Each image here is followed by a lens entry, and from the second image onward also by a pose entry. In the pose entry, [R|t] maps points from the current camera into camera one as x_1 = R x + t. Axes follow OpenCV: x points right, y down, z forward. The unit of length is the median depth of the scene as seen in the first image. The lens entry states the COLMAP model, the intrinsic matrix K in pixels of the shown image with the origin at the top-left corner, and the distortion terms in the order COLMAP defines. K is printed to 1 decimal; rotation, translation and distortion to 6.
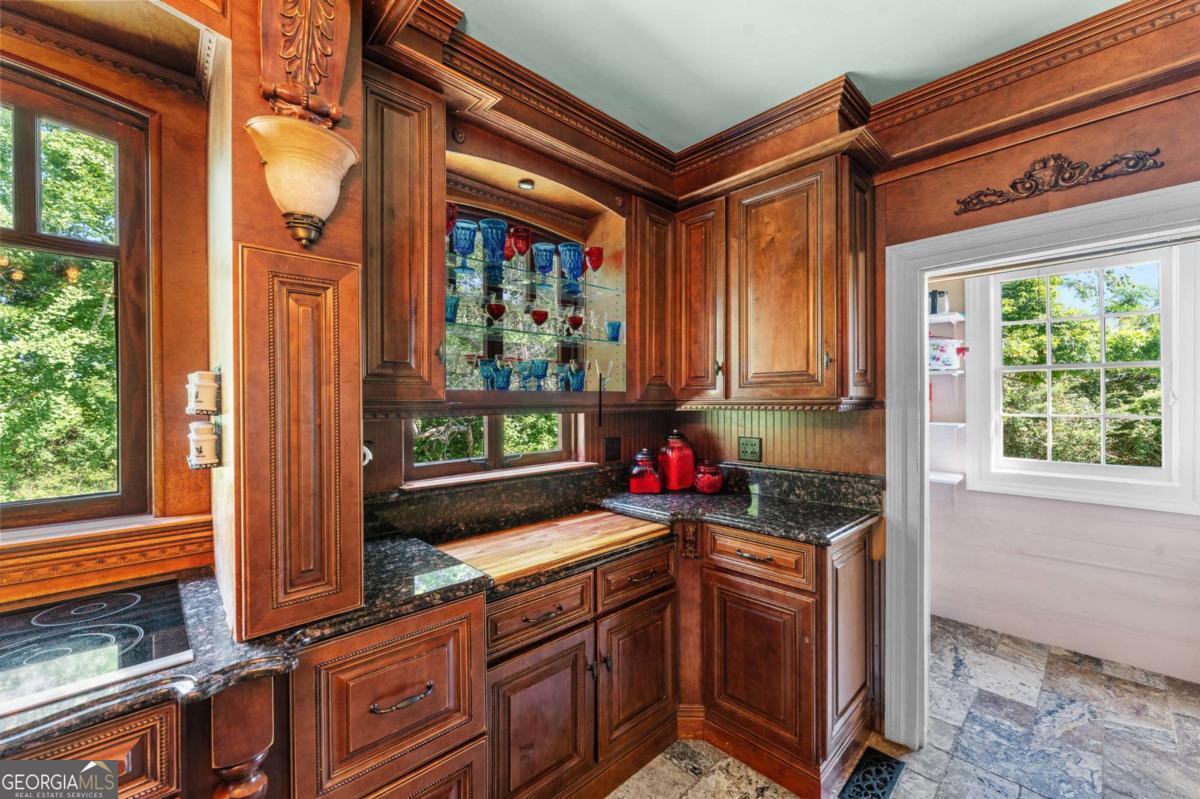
lens RADIAL K [[484.5, 0, 599.6], [0, 484.5, 401.9], [0, 0, 1]] dist [0.000429, 0.000303]
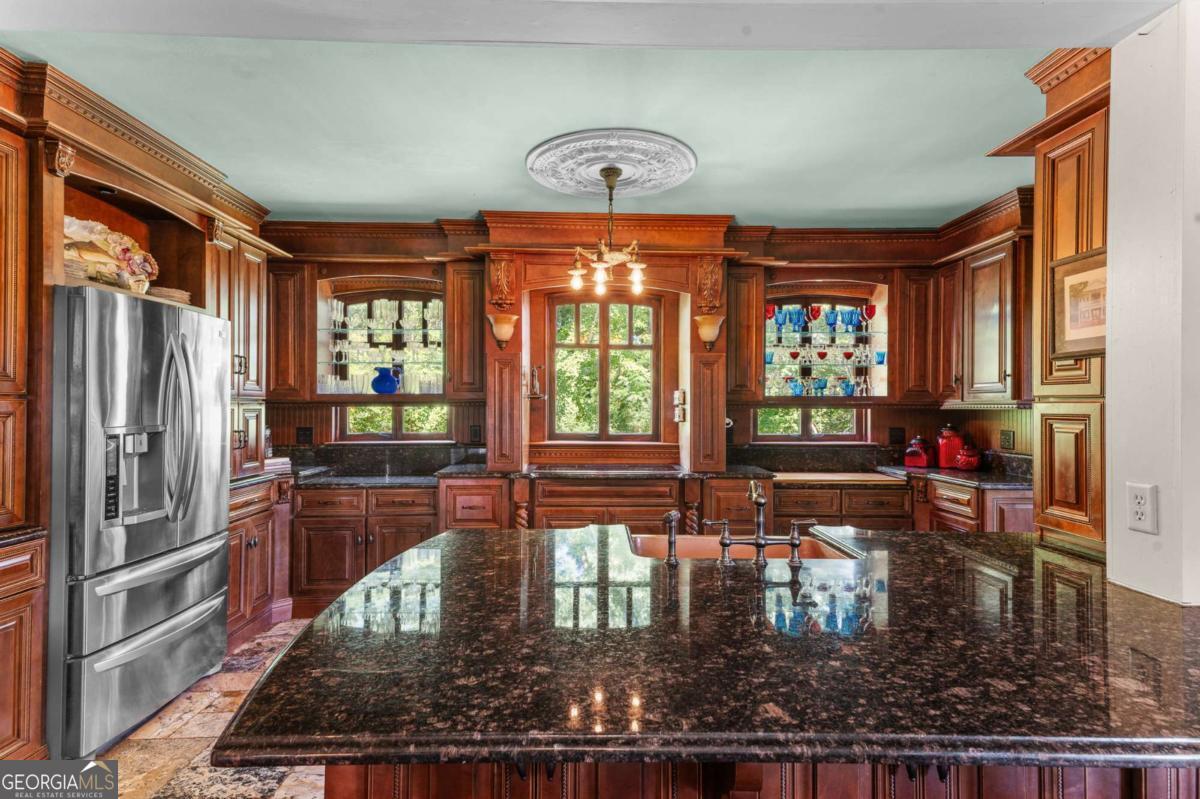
lens RADIAL K [[598.6, 0, 600.0], [0, 598.6, 399.5], [0, 0, 1]] dist [0.000769, 0.000165]
pose [[0.738294, 0.002473, -0.674474, 0.745628], [-0.008946, 0.999941, -0.006126, 0.011638], [0.674420, 0.010557, 0.738273, -1.169807]]
